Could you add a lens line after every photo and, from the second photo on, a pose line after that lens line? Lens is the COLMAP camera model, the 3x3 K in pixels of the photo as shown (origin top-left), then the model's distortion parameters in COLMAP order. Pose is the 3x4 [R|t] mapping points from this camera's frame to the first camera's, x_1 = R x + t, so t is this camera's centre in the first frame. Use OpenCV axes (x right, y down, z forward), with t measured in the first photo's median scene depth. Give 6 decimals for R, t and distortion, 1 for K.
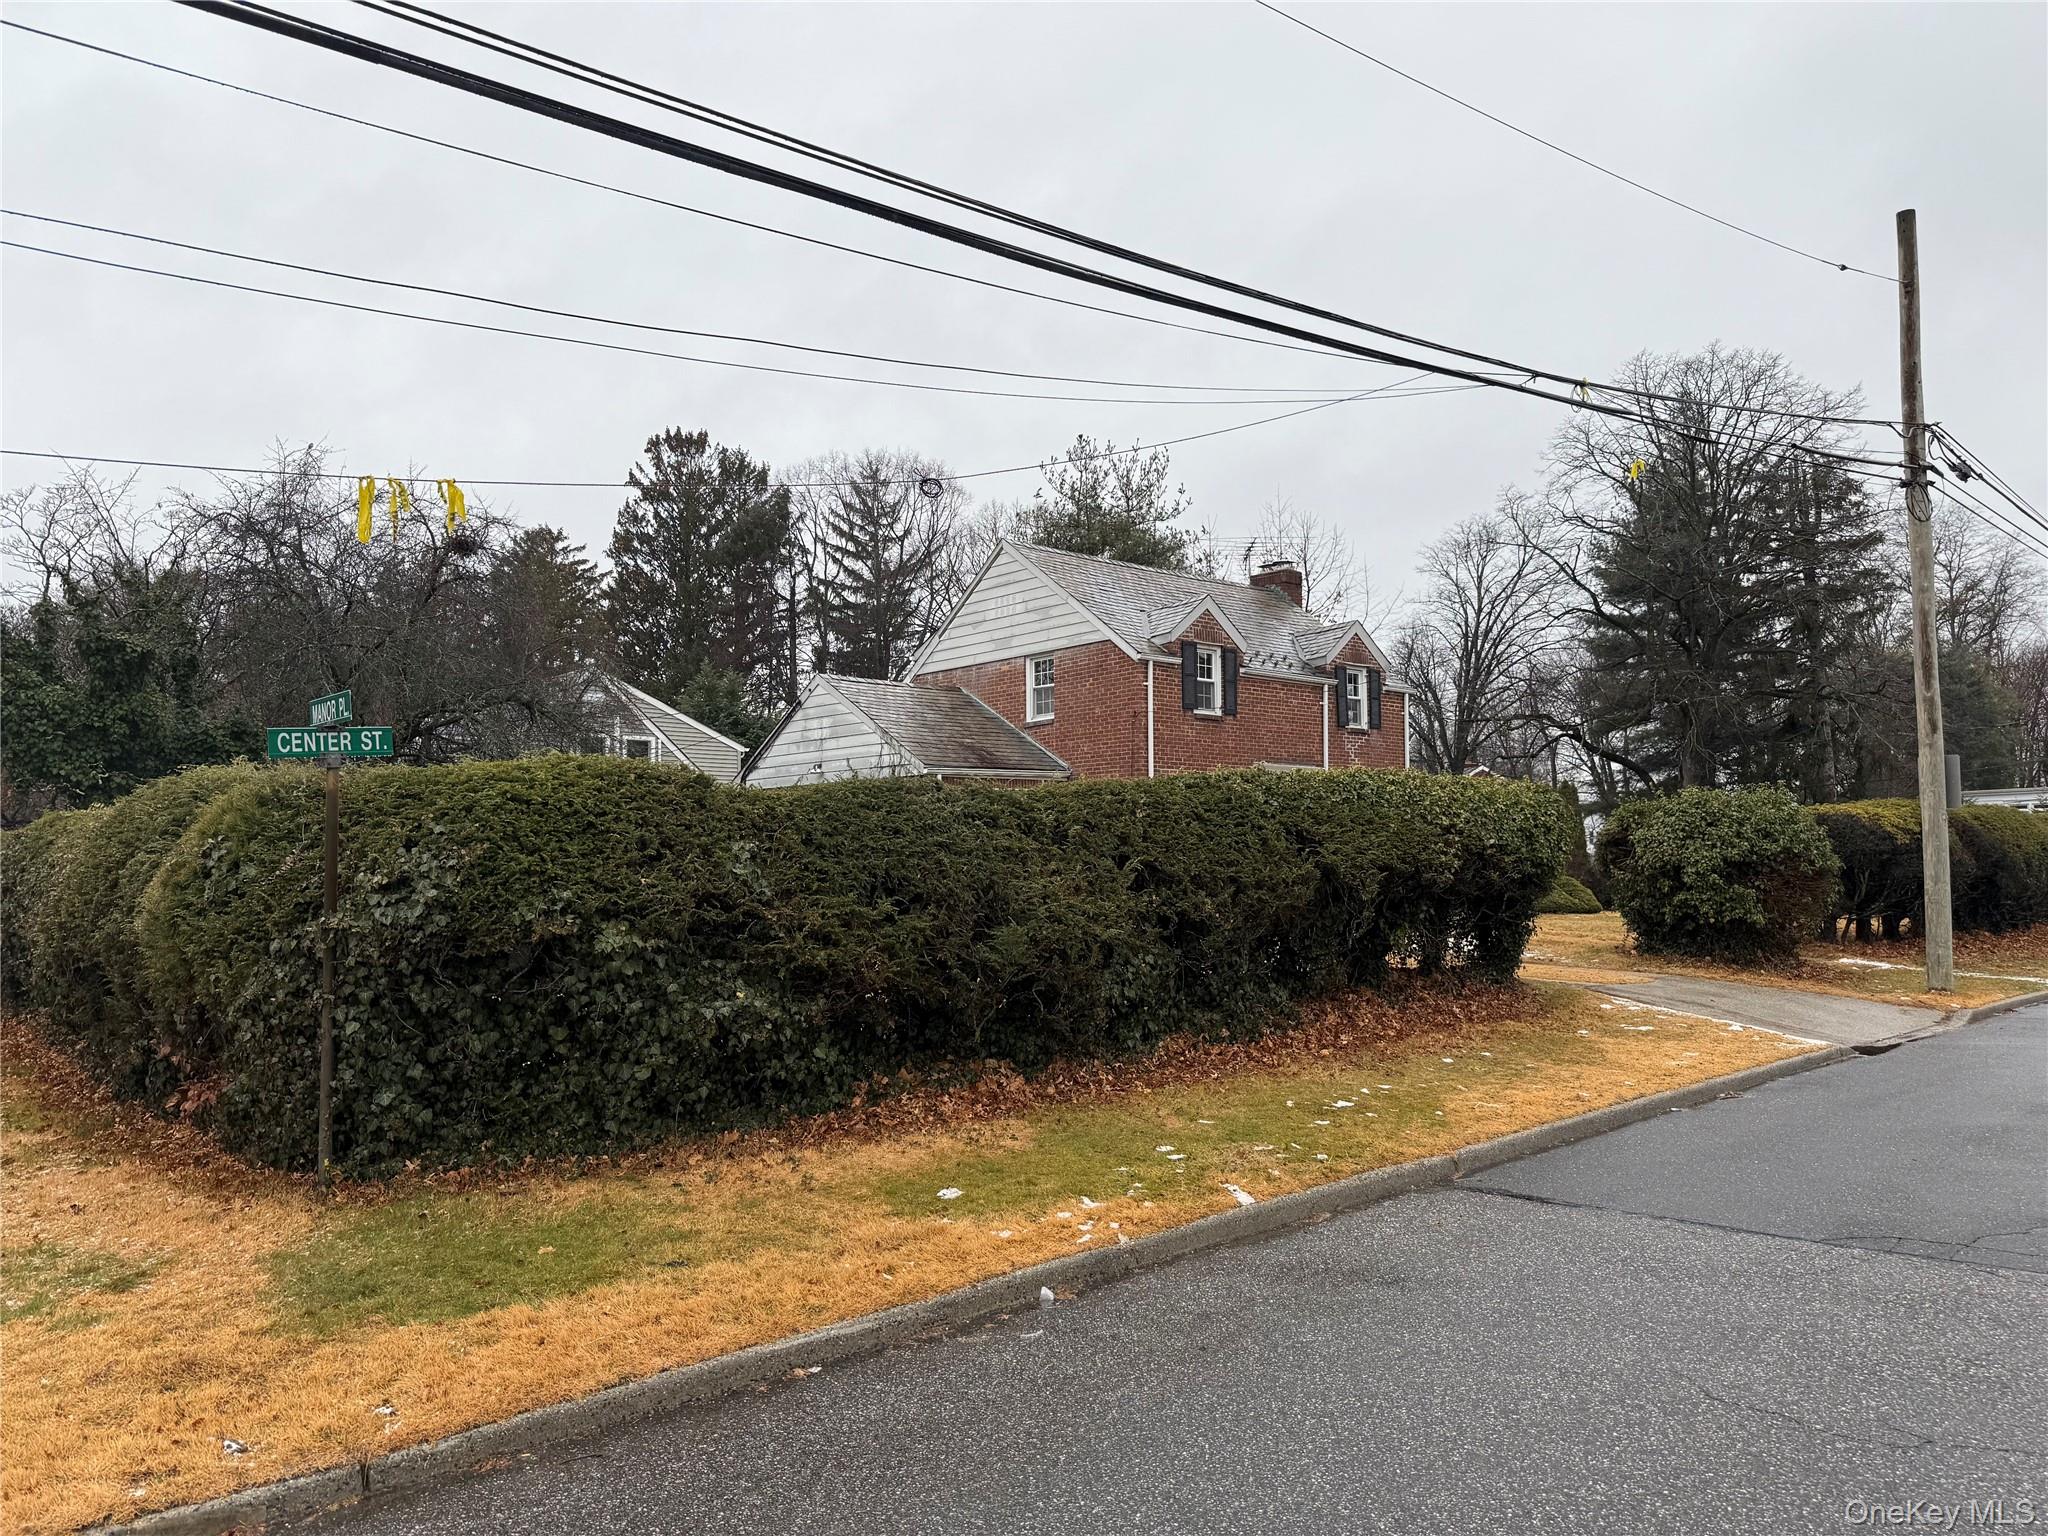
lens RADIAL K [[1427.8, 0, 1022.7], [0, 1427.8, 772.4], [0, 0, 1]] dist [0.003968, -0.018752]
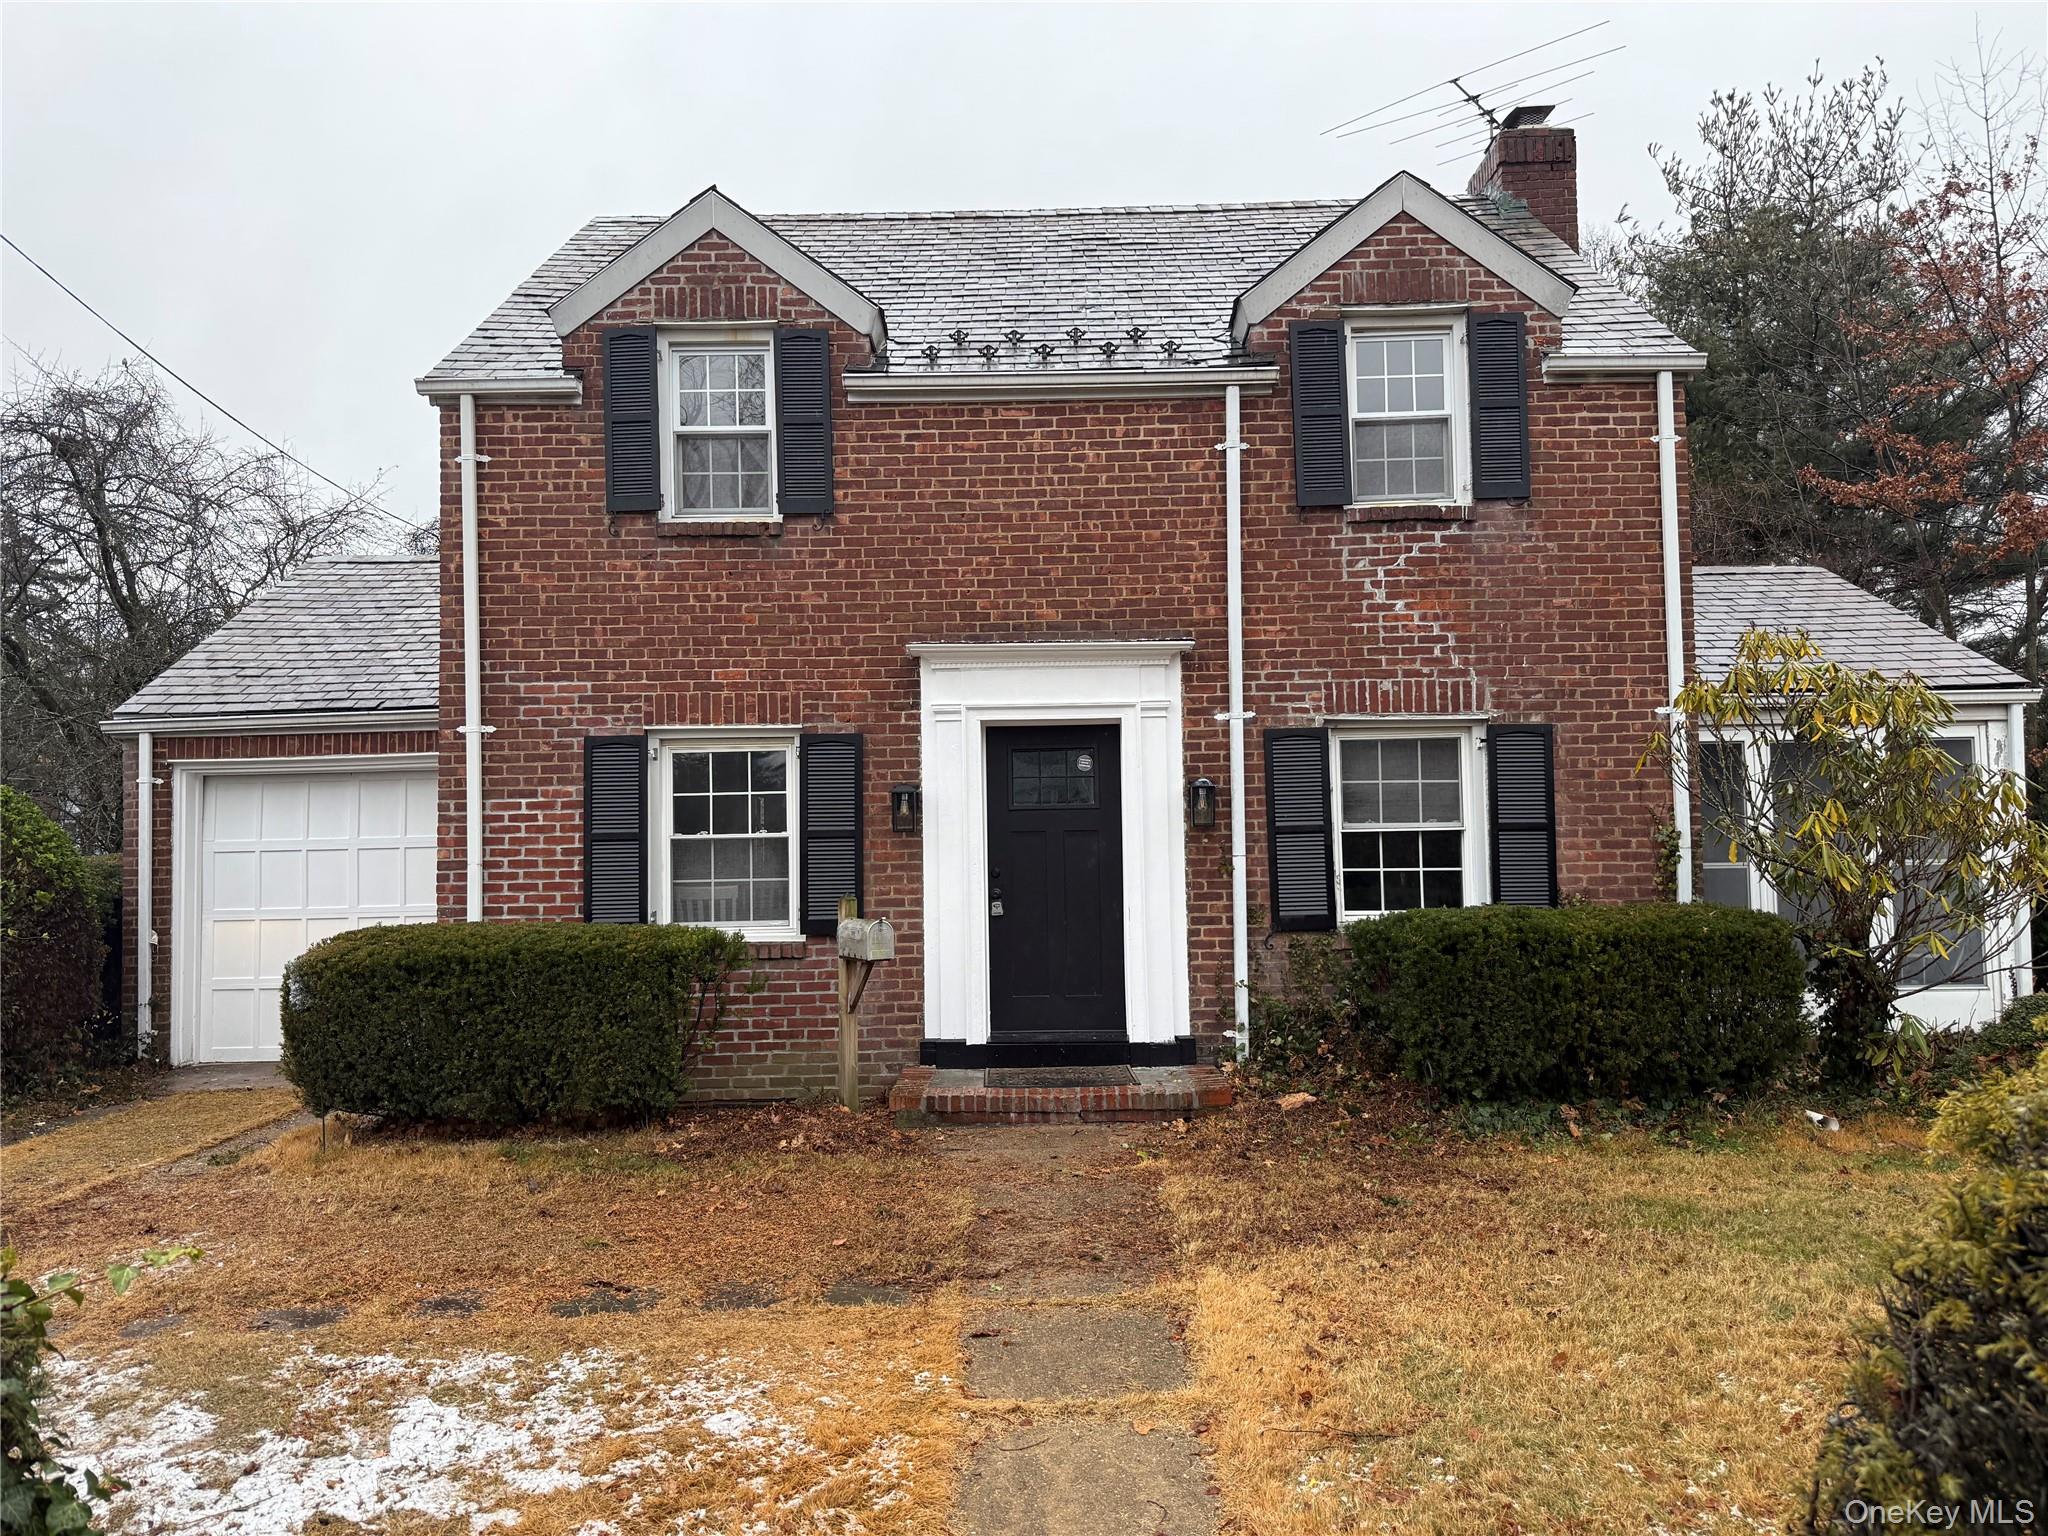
lens RADIAL K [[1427.8, 0, 1022.7], [0, 1427.8, 772.4], [0, 0, 1]] dist [0.003968, -0.018752]
pose [[0.712819, -0.031990, -0.700618, 0.396360], [0.048196, 0.998832, 0.003430, 0.022934], [0.699690, -0.036212, 0.713528, 0.718599]]
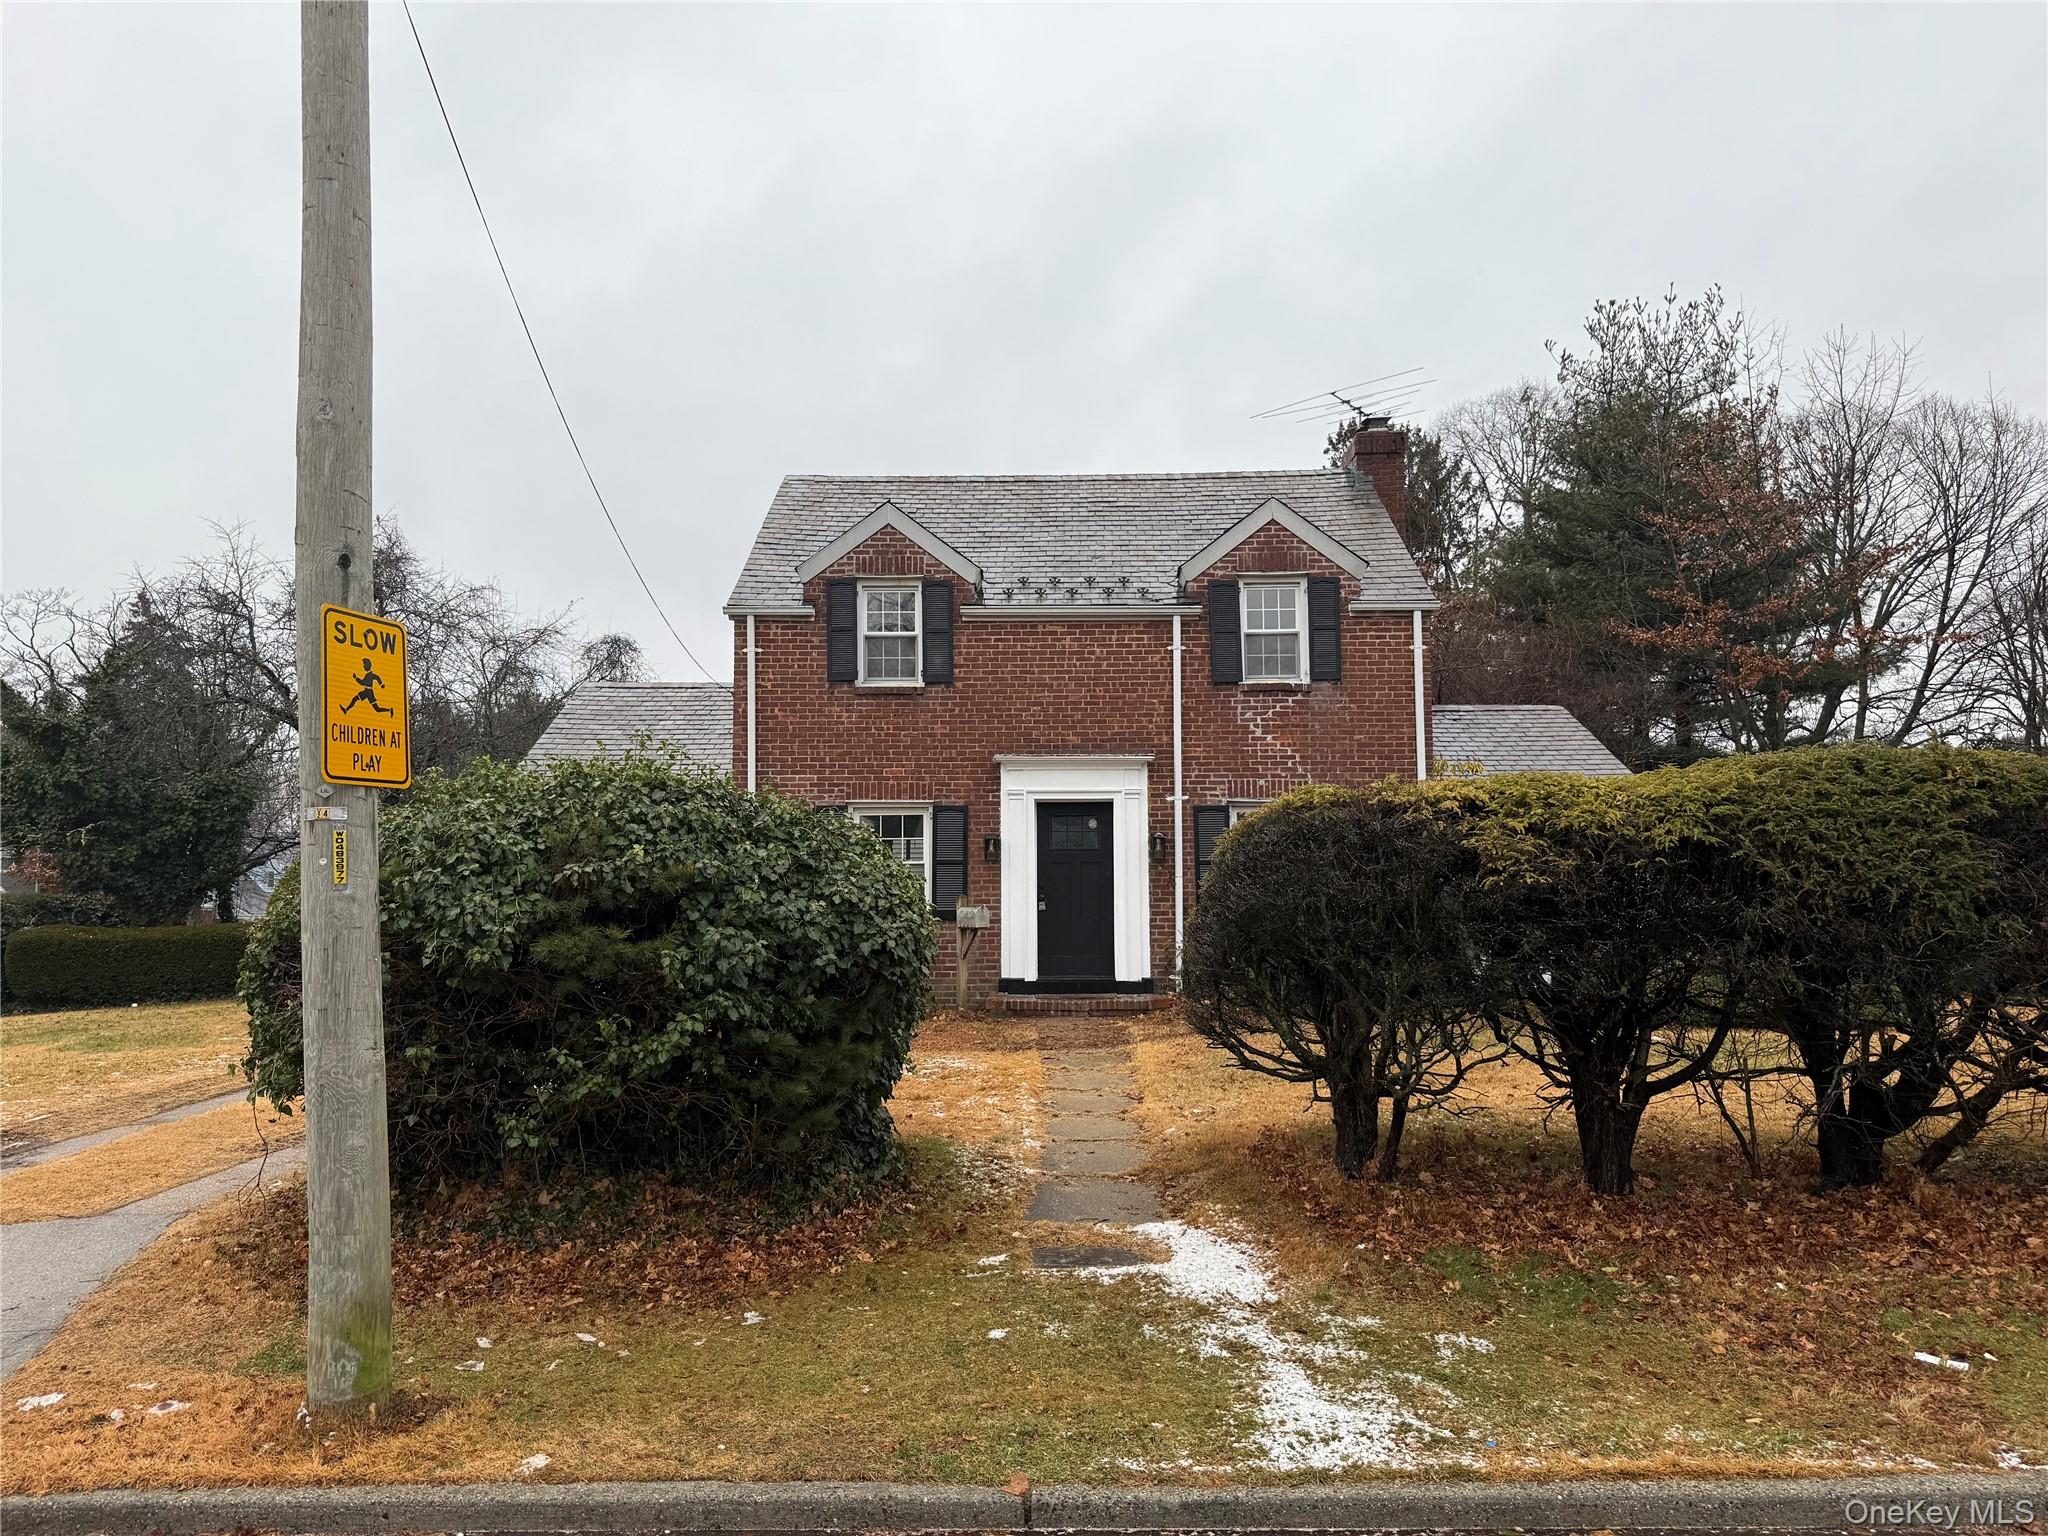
lens RADIAL K [[1427.8, 0, 1022.7], [0, 1427.8, 772.4], [0, 0, 1]] dist [0.003968, -0.018752]
pose [[0.708146, -0.055281, -0.703899, 0.566952], [0.036406, 0.998463, -0.041789, 0.024957], [0.705127, 0.003967, 0.709070, 0.530325]]
